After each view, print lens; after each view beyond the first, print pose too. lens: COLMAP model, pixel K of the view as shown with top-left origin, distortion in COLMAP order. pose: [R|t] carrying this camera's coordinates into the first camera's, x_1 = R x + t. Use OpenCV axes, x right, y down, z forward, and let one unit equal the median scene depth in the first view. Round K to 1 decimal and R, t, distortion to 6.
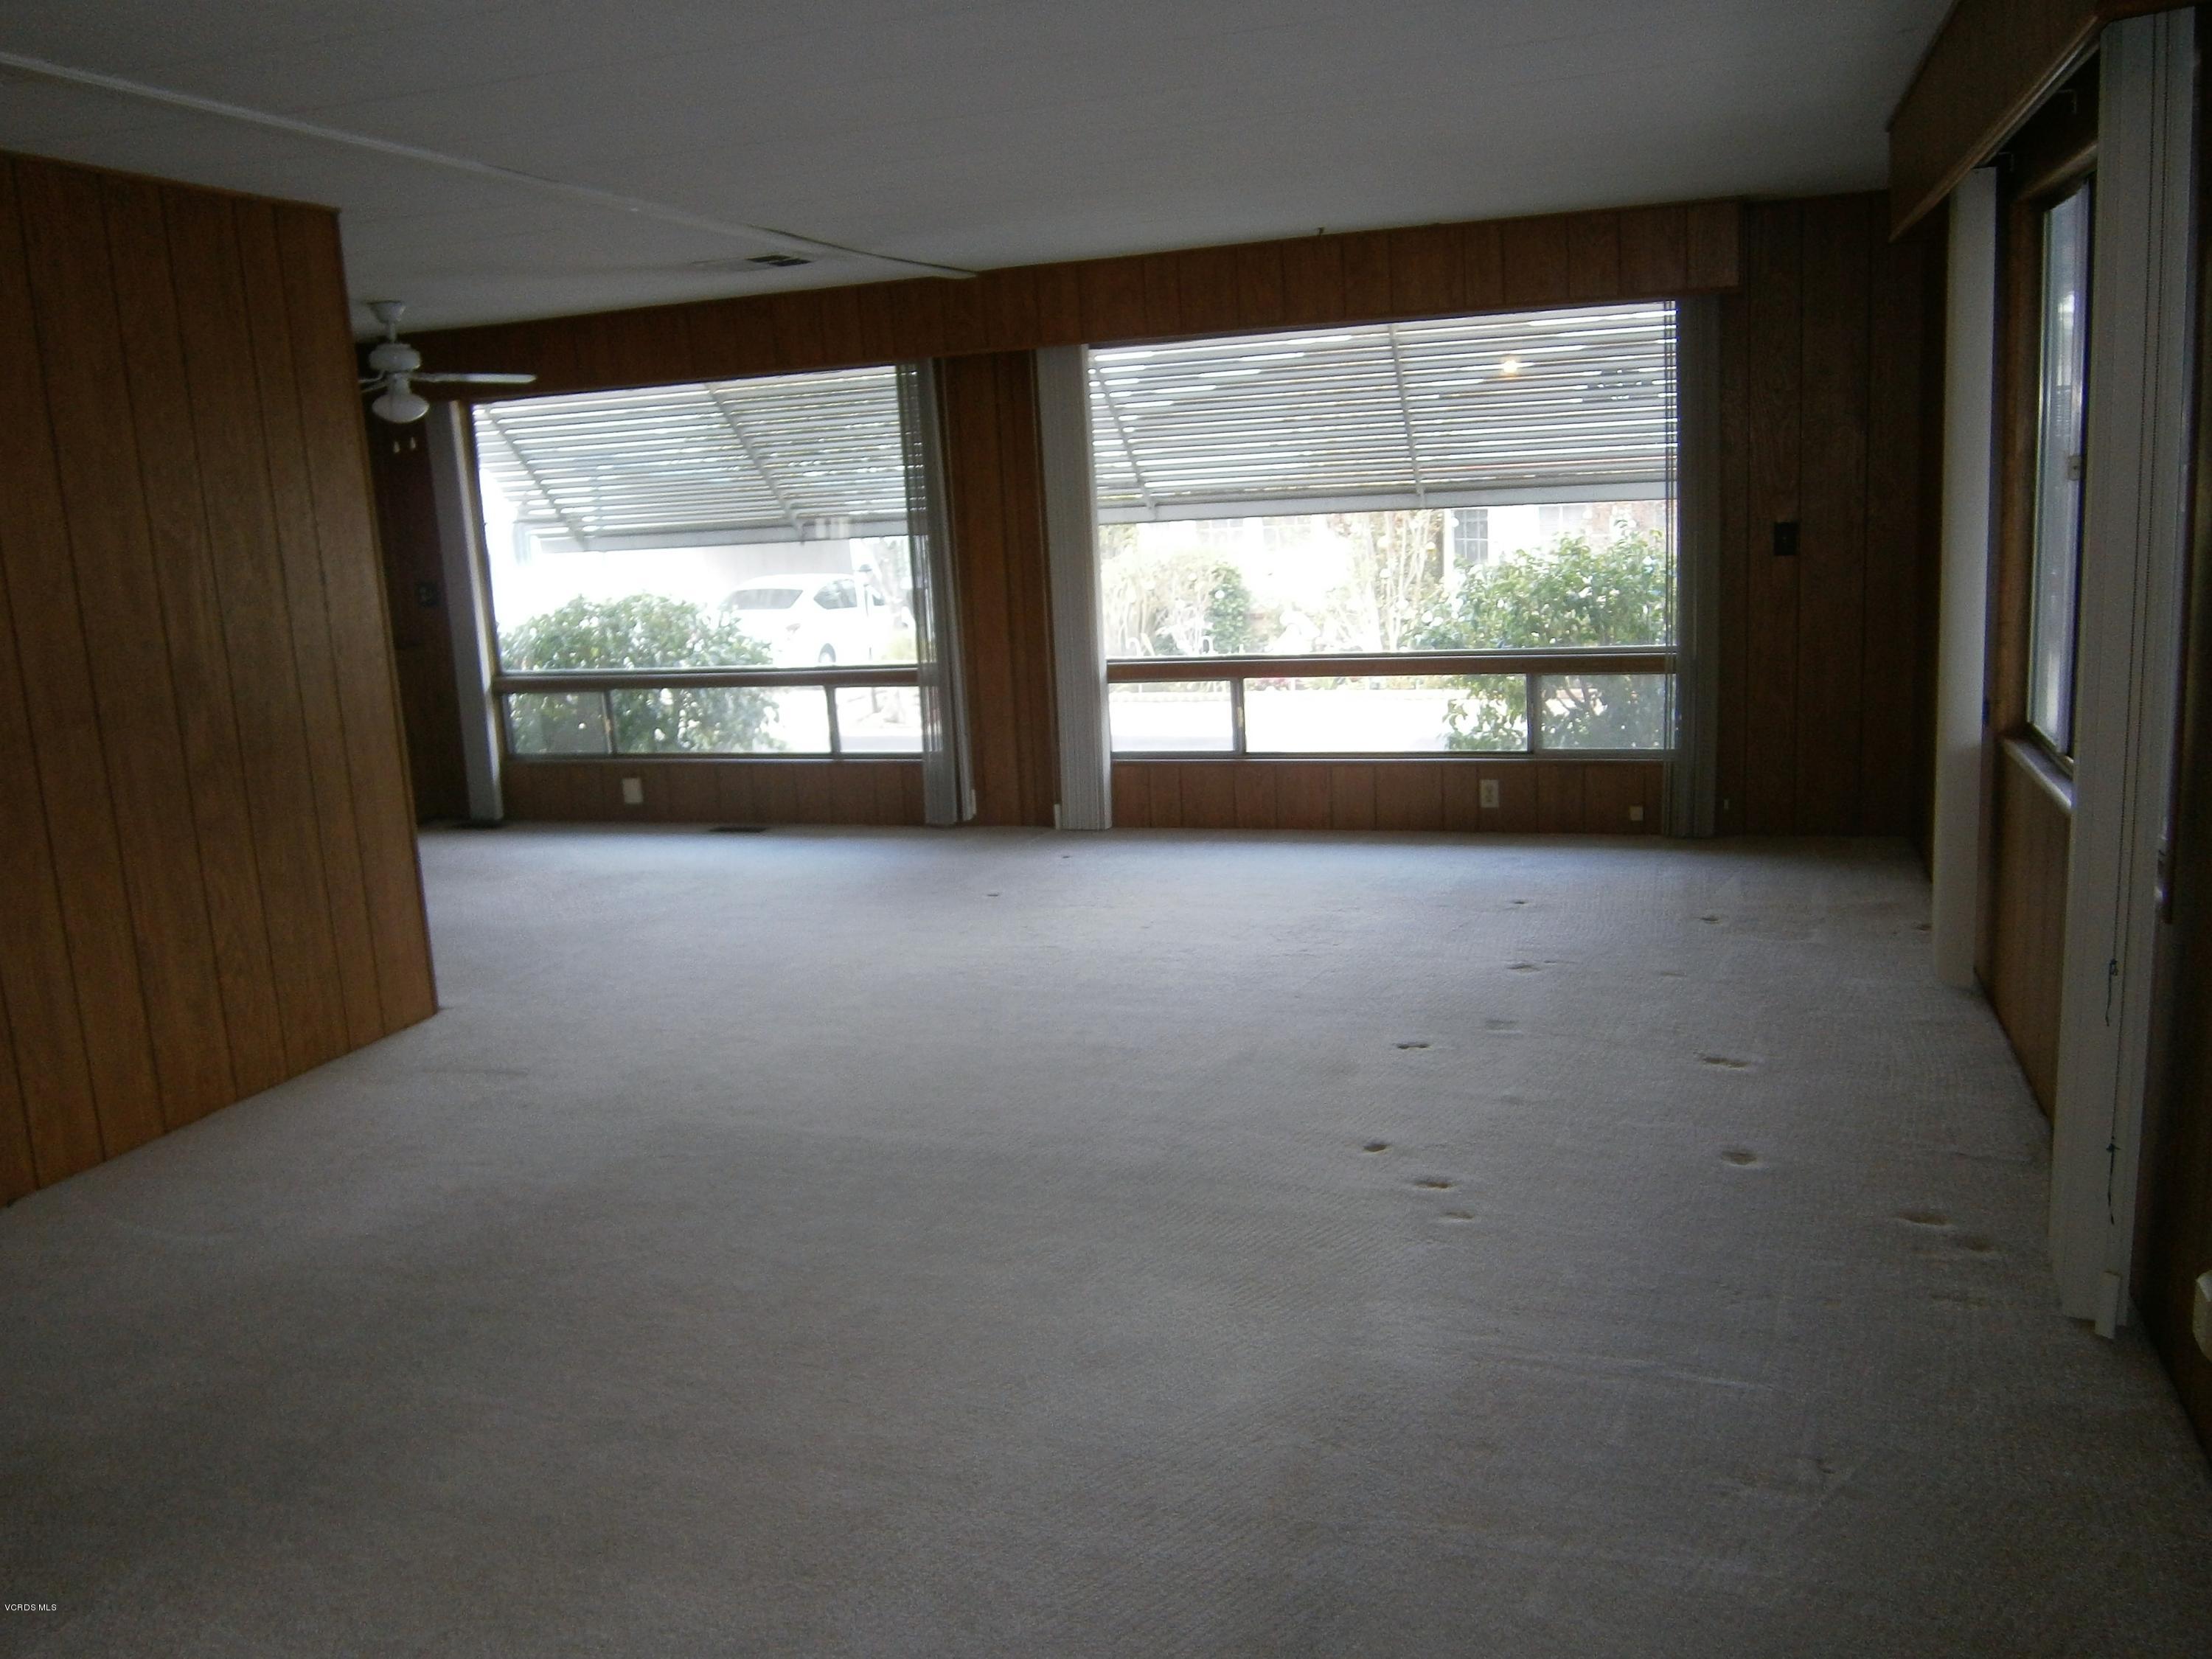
lens RADIAL K [[1777.5, 0, 1105.6], [0, 1777.5, 788.4], [0, 0, 1]] dist [-0.008073, -0.003593]
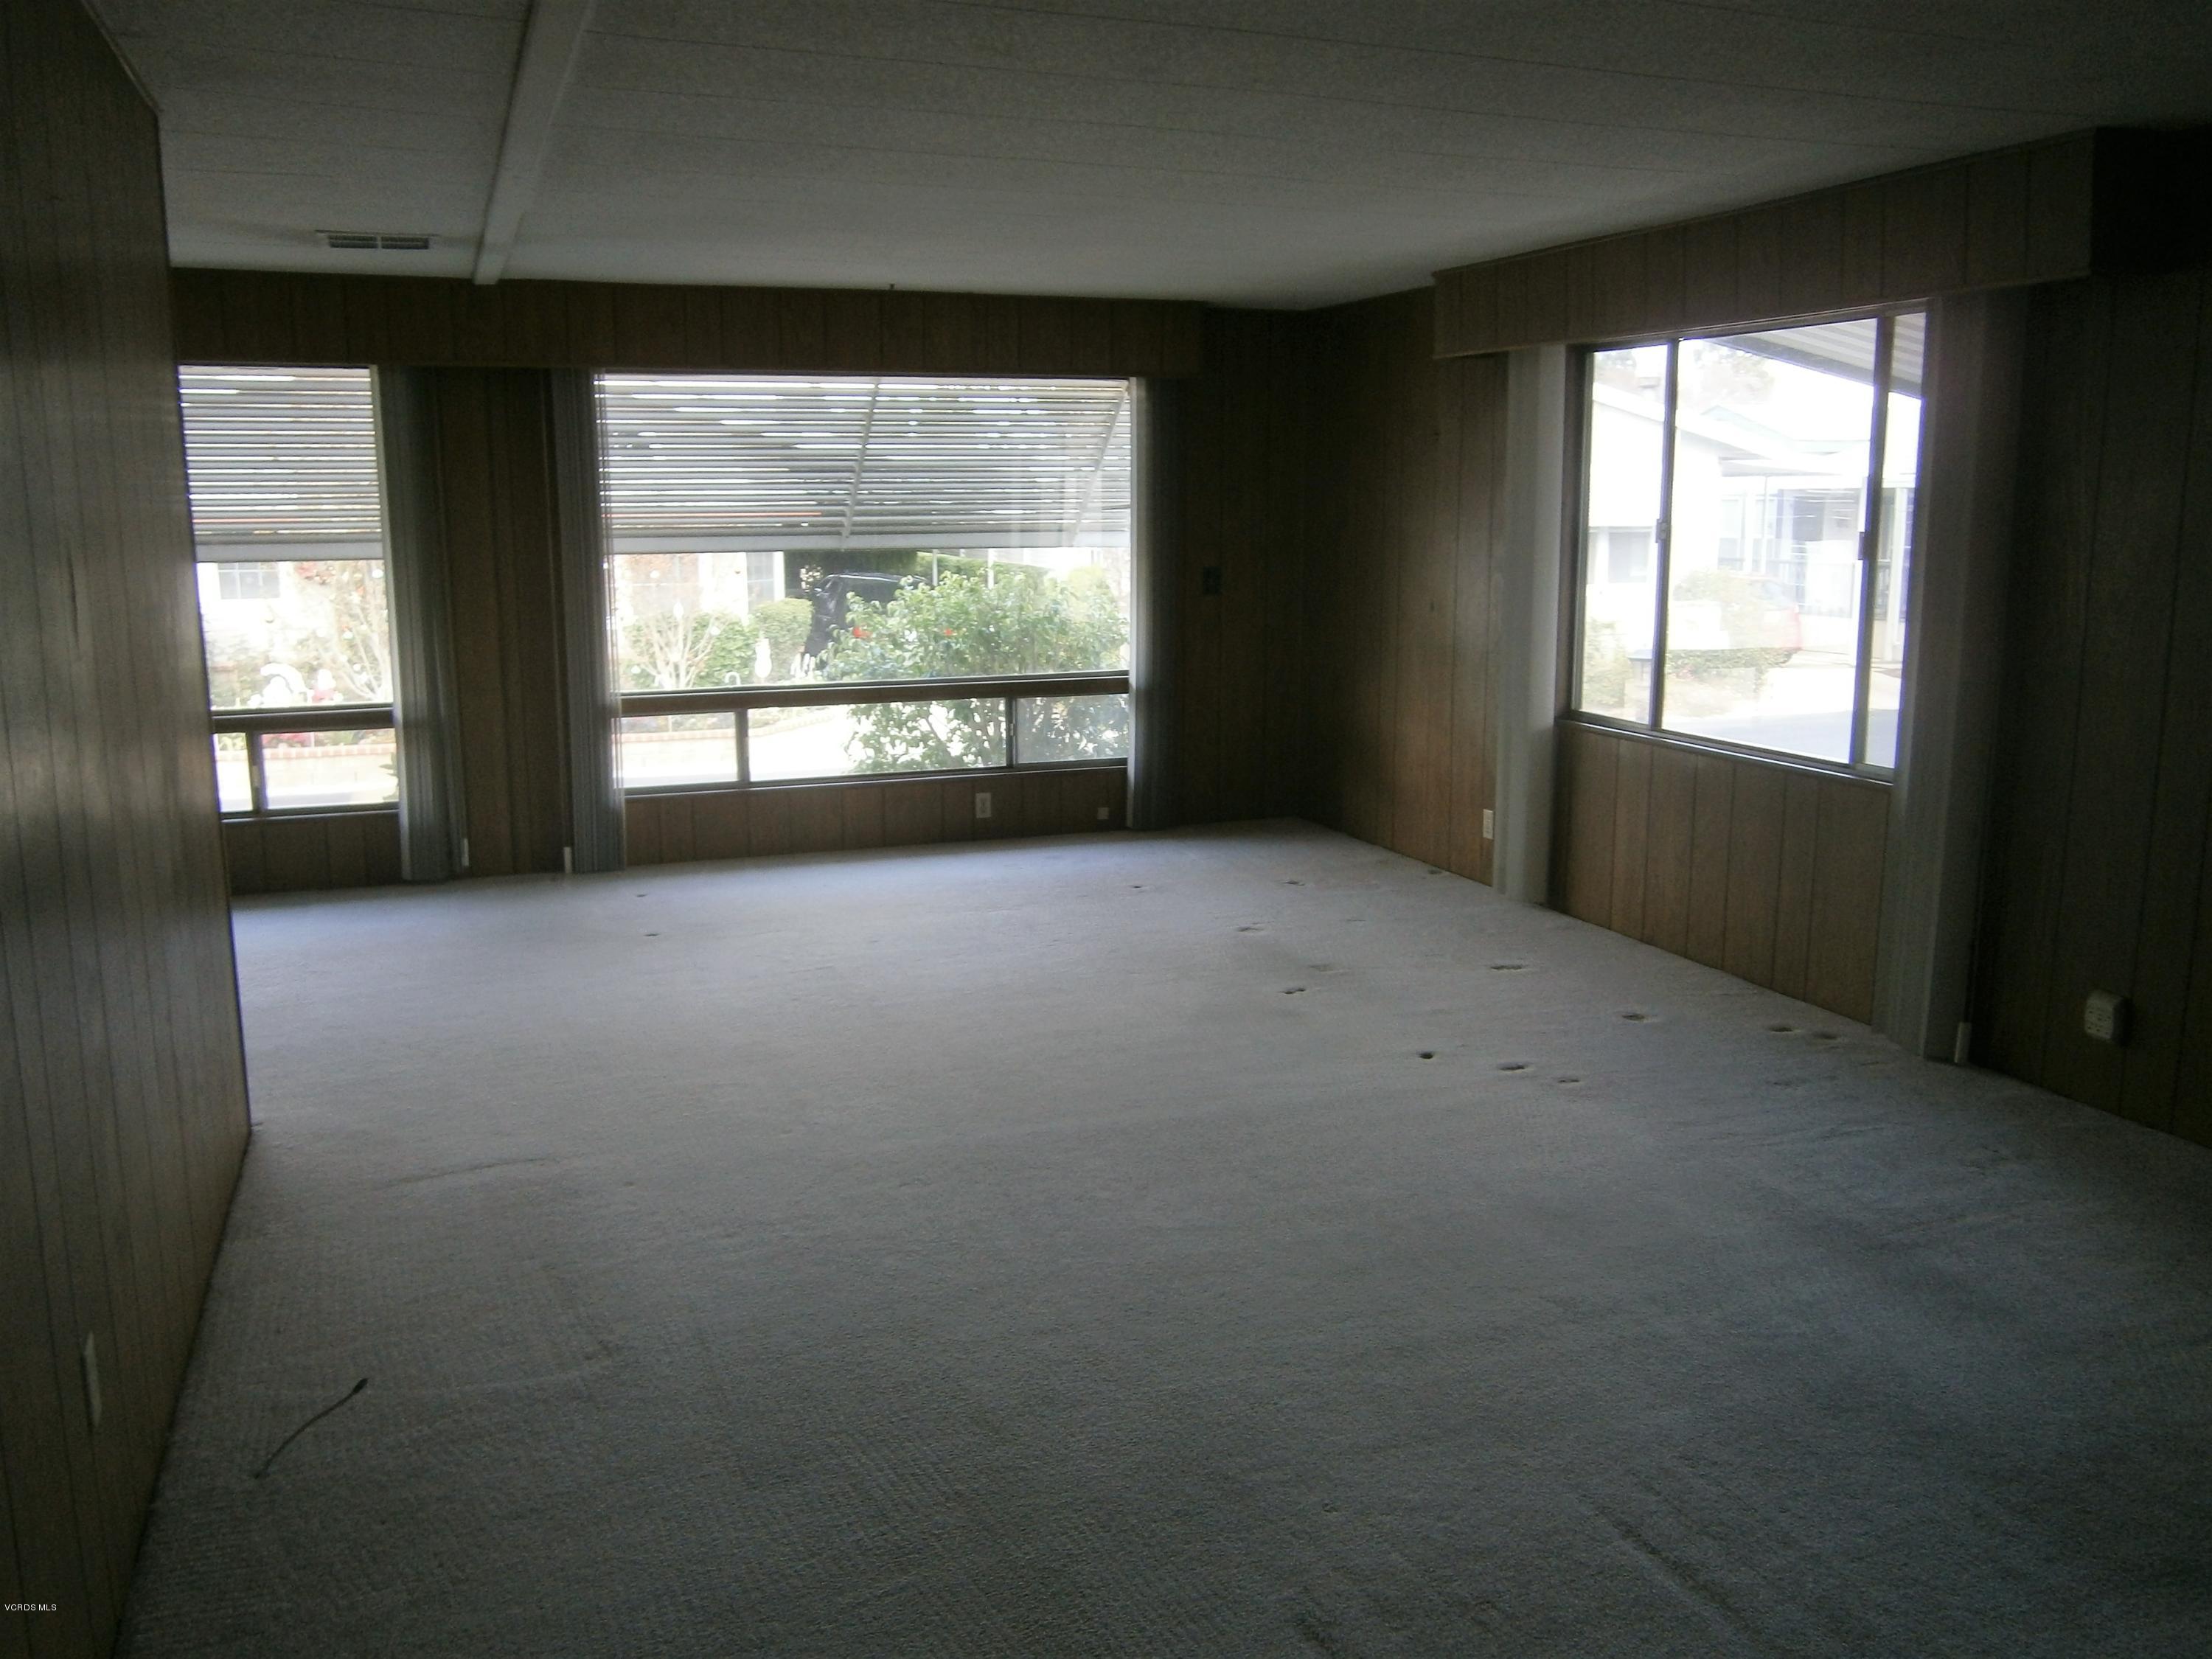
lens RADIAL K [[1714.1, 0, 1106.0], [0, 1714.1, 829.5], [0, 0, 1]] dist [-0.010092, -0.003237]
pose [[0.769507, -0.067127, 0.635100, -0.397386], [0.071261, 0.997275, 0.019065, 0.002962], [-0.634650, 0.030587, 0.772194, 0.110347]]
